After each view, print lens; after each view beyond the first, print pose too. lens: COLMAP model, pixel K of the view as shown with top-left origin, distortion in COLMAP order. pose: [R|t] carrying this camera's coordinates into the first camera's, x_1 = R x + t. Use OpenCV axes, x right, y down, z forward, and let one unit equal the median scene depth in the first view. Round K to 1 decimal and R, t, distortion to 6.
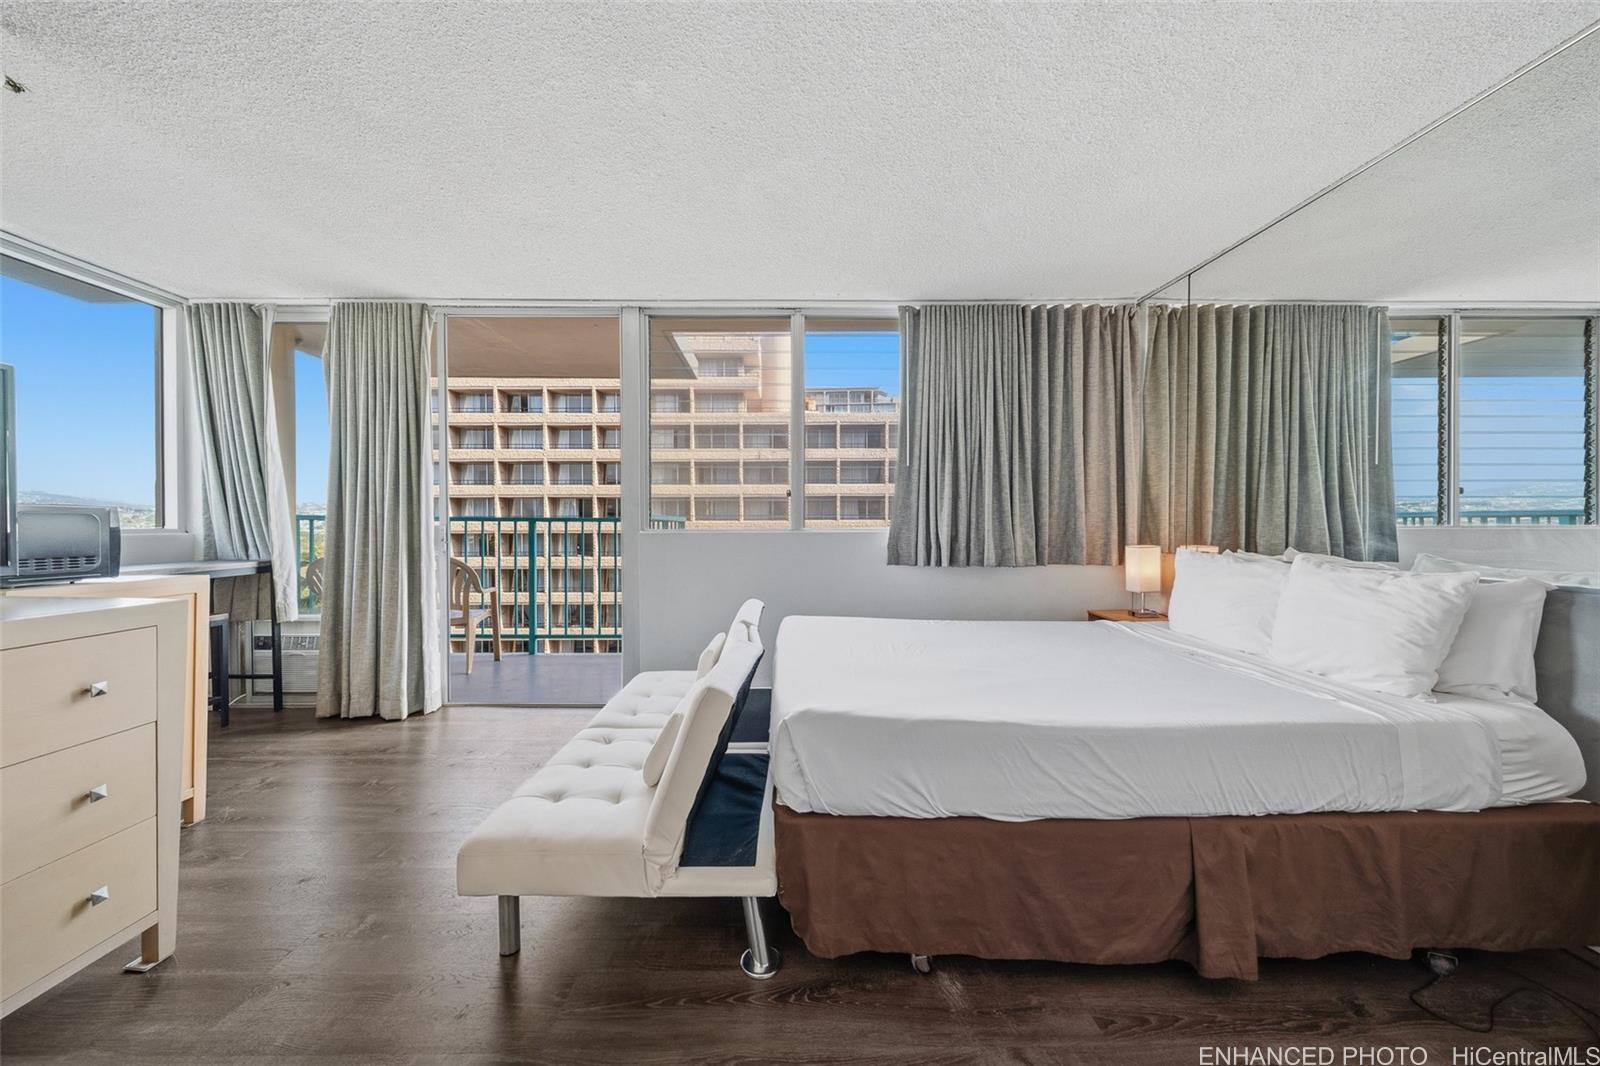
lens RADIAL K [[573.9, 0, 792.3], [0, 573.9, 532.8], [0, 0, 1]] dist [0.000029, -0.000164]
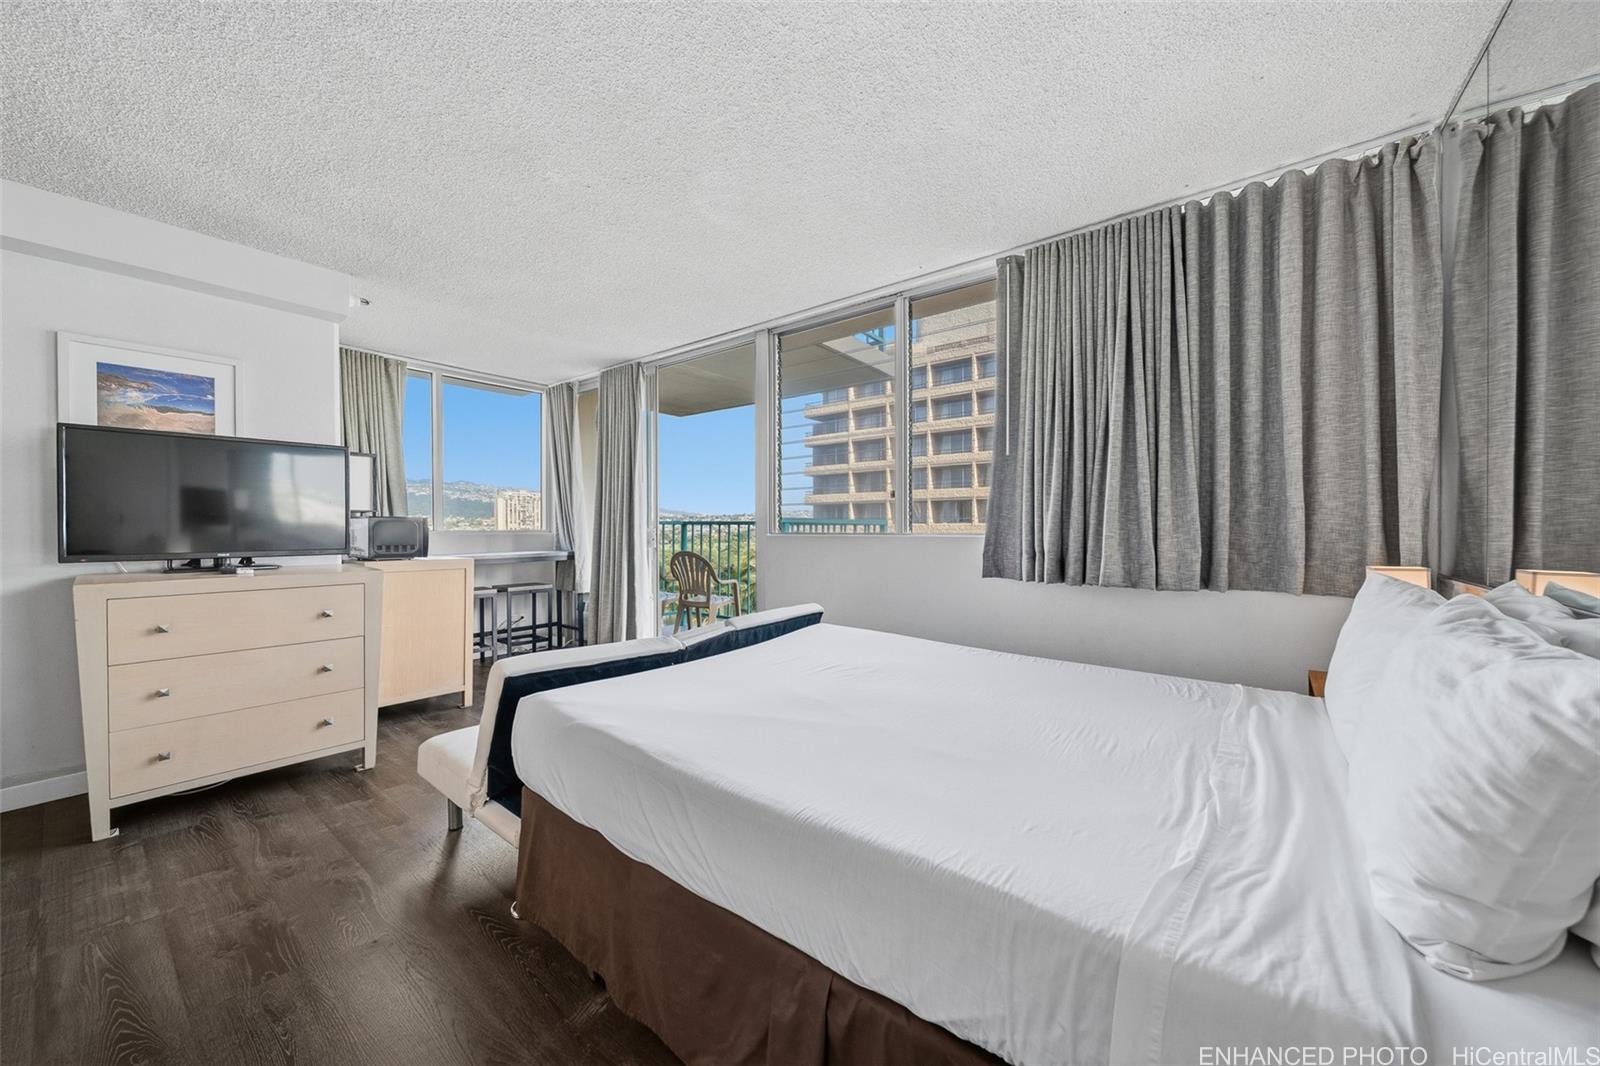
lens RADIAL K [[573.9, 0, 792.3], [0, 573.9, 532.8], [0, 0, 1]] dist [0.000029, -0.000164]
pose [[0.780687, 0.006698, -0.624887, 0.471004], [-0.009178, 0.999958, -0.000748, -0.004475], [0.624855, 0.006319, 0.780715, 0.184519]]
